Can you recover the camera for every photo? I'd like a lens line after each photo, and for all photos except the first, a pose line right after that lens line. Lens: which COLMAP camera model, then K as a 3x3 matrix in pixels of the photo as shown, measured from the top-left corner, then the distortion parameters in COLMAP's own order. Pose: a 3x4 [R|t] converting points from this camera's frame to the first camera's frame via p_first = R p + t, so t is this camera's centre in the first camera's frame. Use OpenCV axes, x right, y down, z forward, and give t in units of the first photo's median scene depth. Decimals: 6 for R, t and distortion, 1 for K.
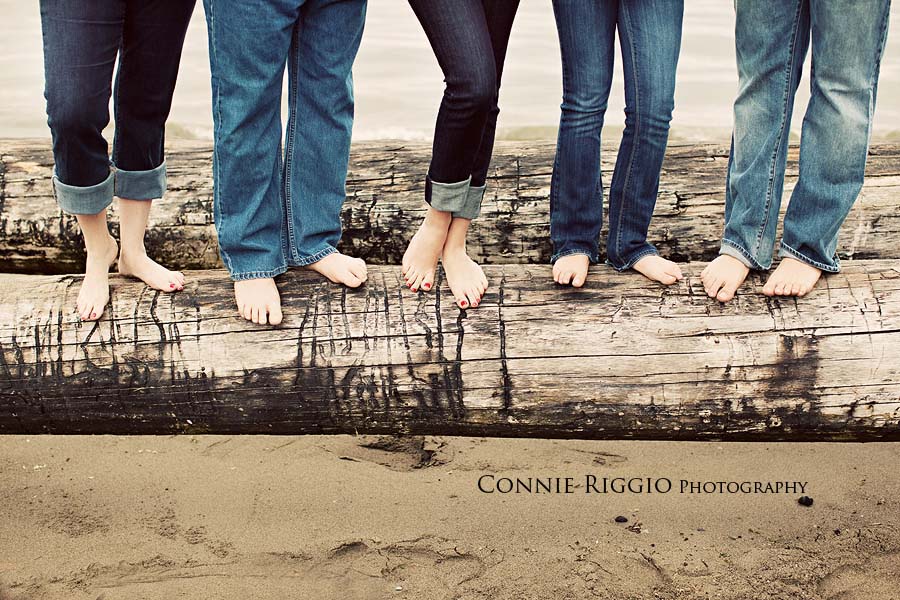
lens RADIAL K [[1294.6, 0, 451.3], [0, 1294.6, 303.4], [0, 0, 1]] dist [-0.146489, 0.000000]
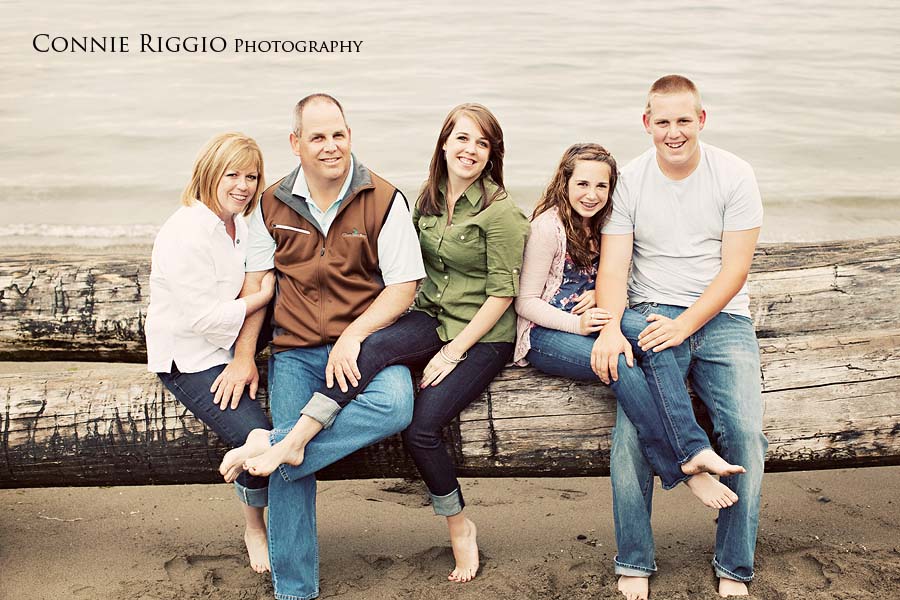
lens RADIAL K [[1294.6, 0, 448.8], [0, 1294.6, 297.7], [0, 0, 1]] dist [-0.146489, 0.000000]
pose [[0.999546, -0.025866, 0.015468, -0.021696], [0.026655, 0.998229, -0.053191, -0.014284], [-0.014065, 0.053579, 0.998465, -0.371949]]
